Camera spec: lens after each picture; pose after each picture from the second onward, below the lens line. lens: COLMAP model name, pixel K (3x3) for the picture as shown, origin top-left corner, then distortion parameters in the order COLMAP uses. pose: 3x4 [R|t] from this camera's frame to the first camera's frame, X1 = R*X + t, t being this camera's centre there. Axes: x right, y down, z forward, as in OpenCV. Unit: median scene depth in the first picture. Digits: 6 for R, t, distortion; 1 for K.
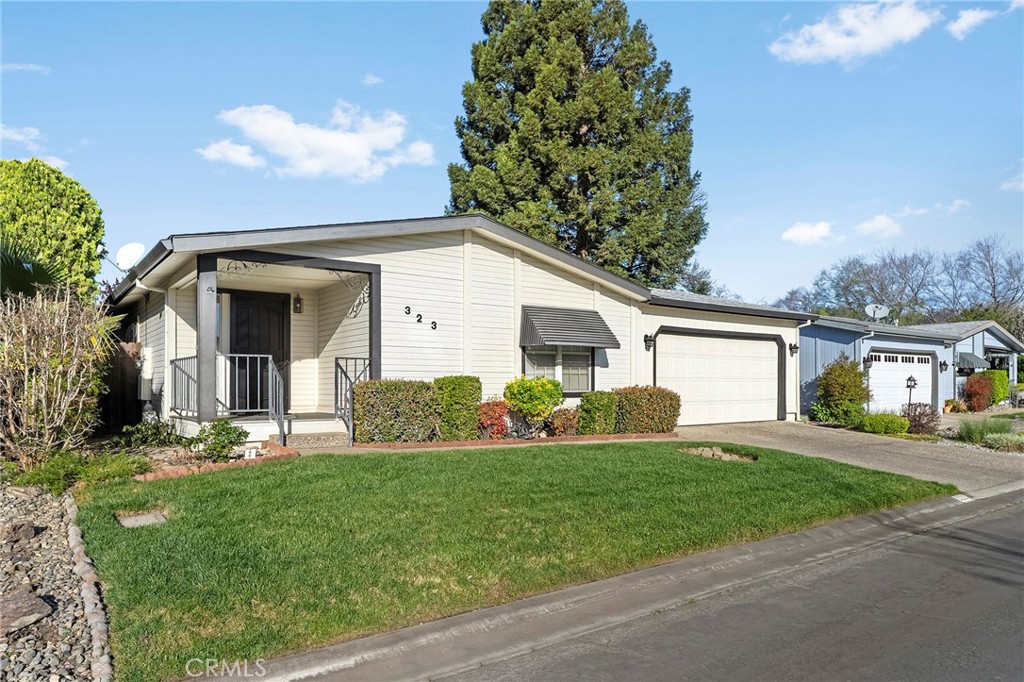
lens RADIAL K [[654.7, 0, 496.6], [0, 654.7, 387.1], [0, 0, 1]] dist [0.001662, 0.000195]
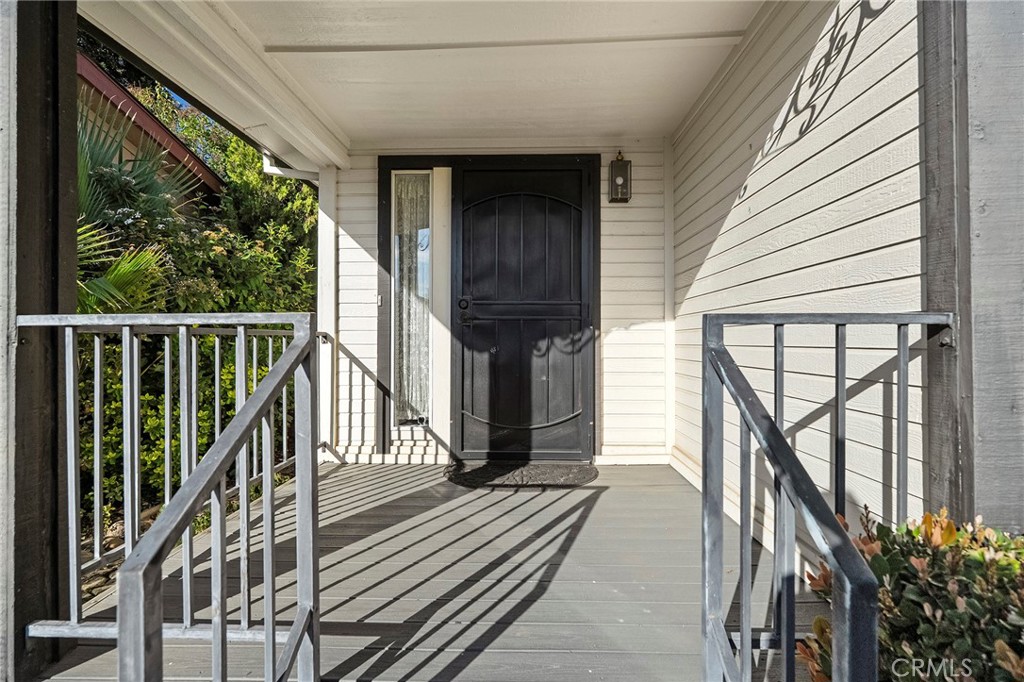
lens RADIAL K [[510.9, 0, 514.9], [0, 510.9, 335.8], [0, 0, 1]] dist [-0.004104, 0.000440]
pose [[0.798041, -0.004493, -0.602586, -0.167819], [-0.000079, 0.999971, -0.007560, -0.031685], [0.602603, 0.006080, 0.798018, 0.703989]]
